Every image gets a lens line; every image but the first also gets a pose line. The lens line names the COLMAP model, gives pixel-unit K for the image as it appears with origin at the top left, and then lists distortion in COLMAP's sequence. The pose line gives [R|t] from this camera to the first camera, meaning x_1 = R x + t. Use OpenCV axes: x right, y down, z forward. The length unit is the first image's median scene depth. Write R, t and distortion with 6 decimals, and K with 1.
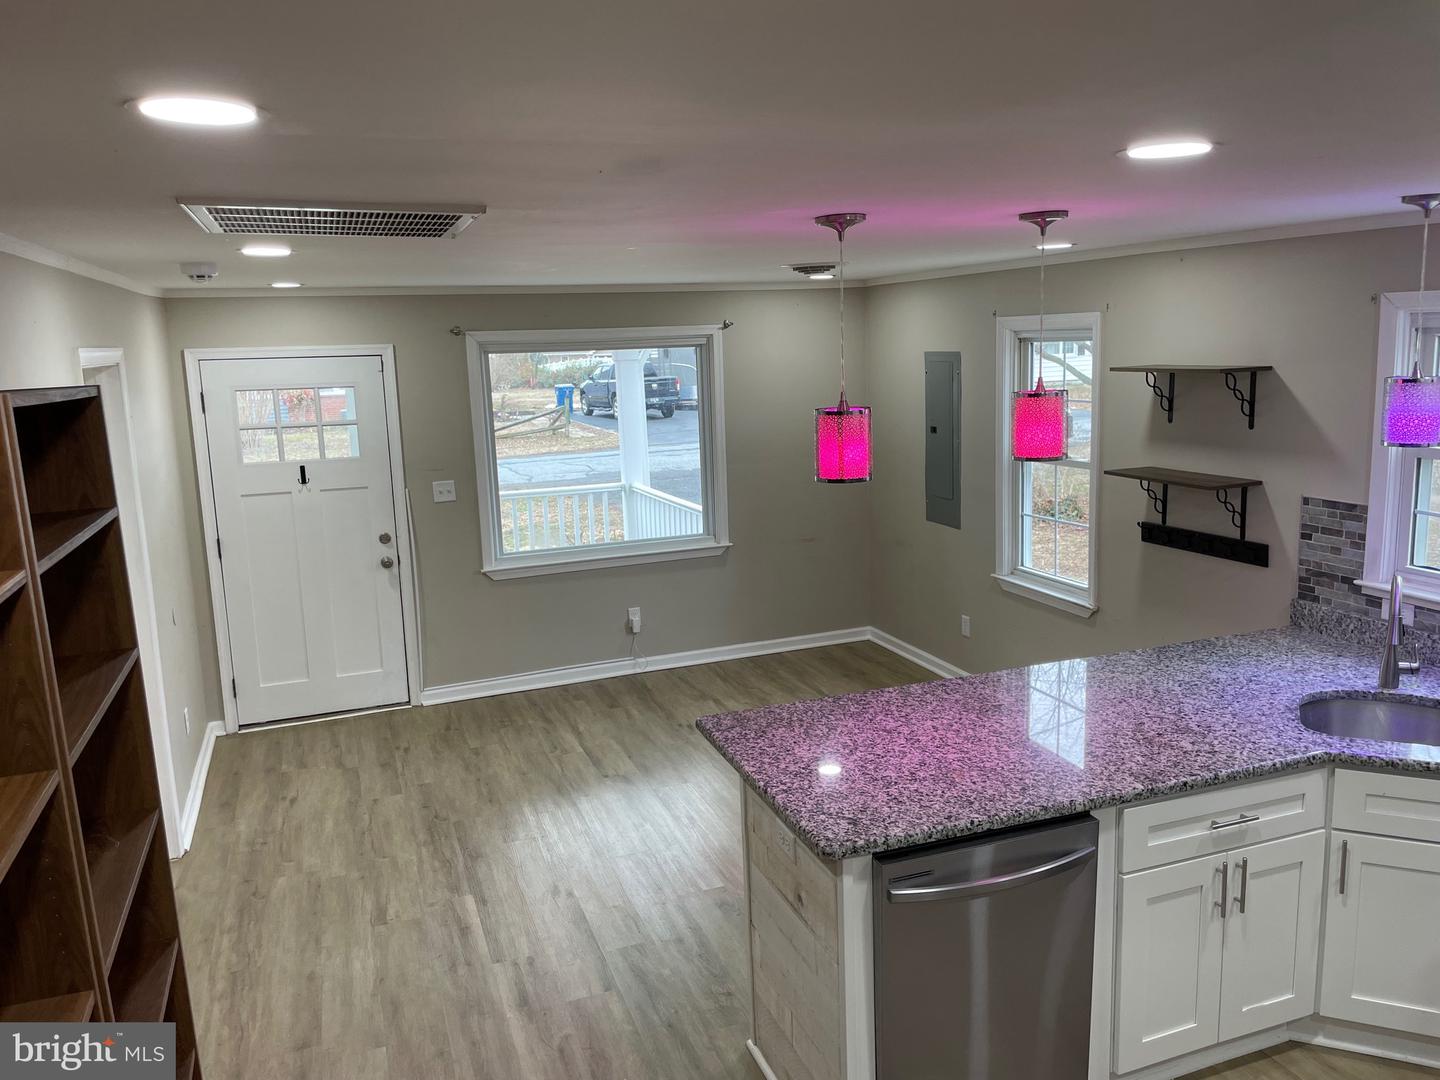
lens RADIAL K [[1097.3, 0, 725.1], [0, 1097.3, 528.4], [0, 0, 1]] dist [0.101989, -0.144235]
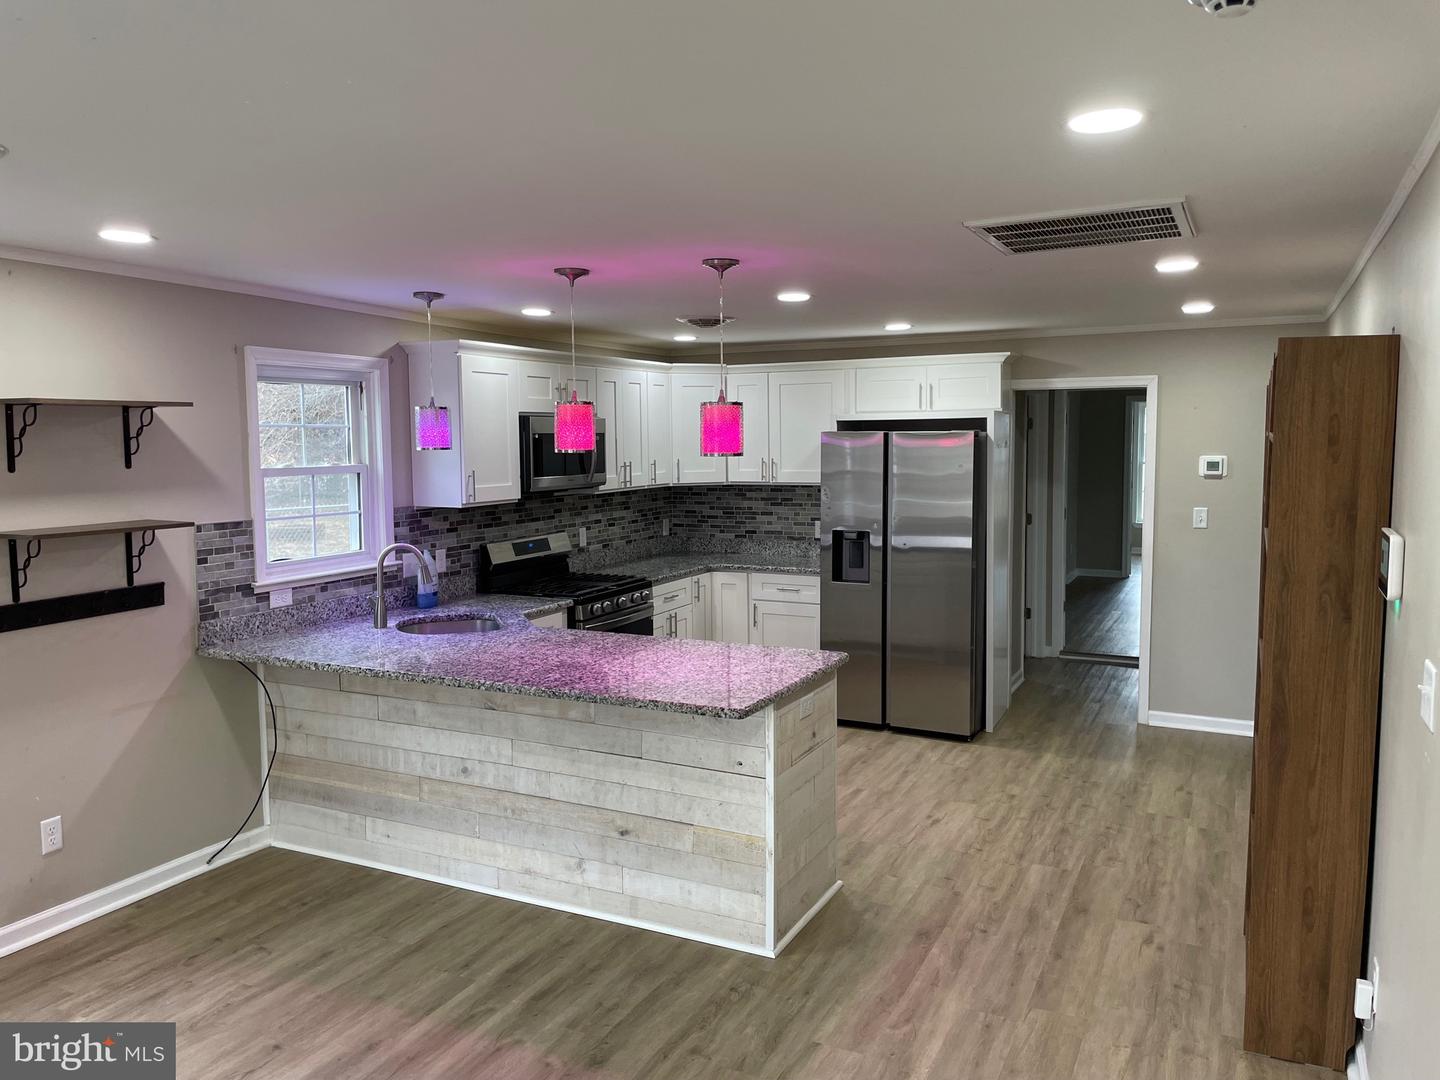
lens RADIAL K [[1097.3, 0, 725.1], [0, 1097.3, 528.4], [0, 0, 1]] dist [0.101989, -0.144235]
pose [[-0.695871, -0.021413, 0.717847, -0.609797], [0.153060, 0.972169, 0.177372, -0.138977], [-0.701667, 0.233302, -0.673227, 1.381820]]
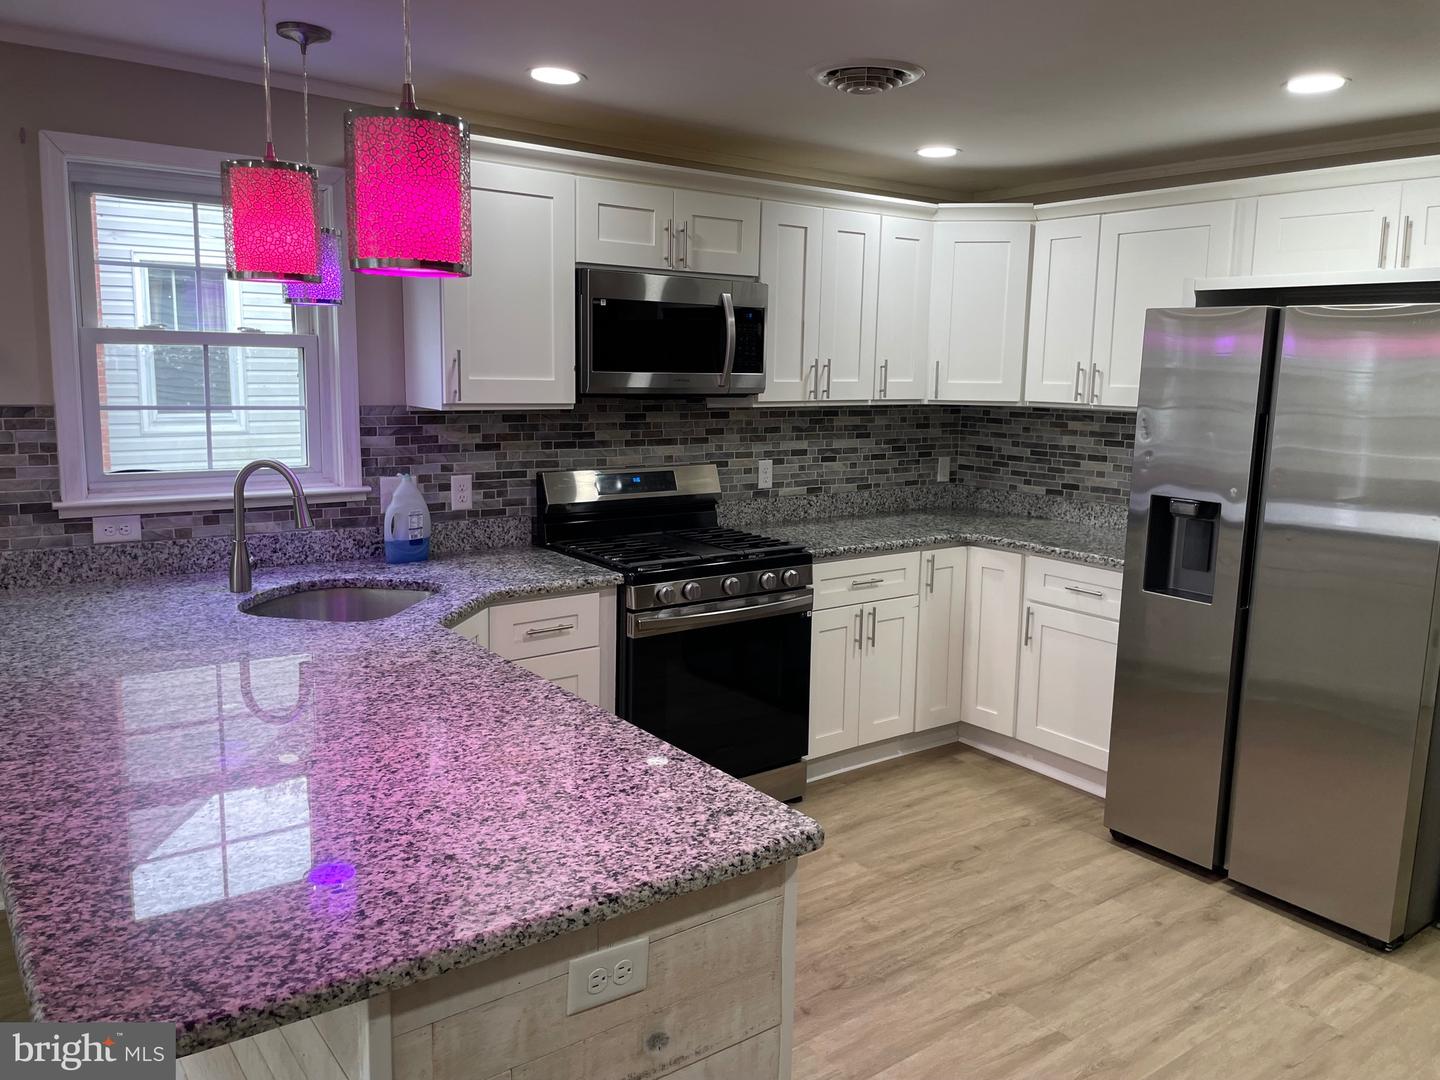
lens RADIAL K [[1097.3, 0, 725.1], [0, 1097.3, 528.4], [0, 0, 1]] dist [0.101989, -0.144235]
pose [[-0.288458, -0.117578, 0.950246, -0.298365], [0.148955, 0.974839, 0.165838, 0.003807], [-0.945835, 0.189381, -0.263686, 0.740218]]
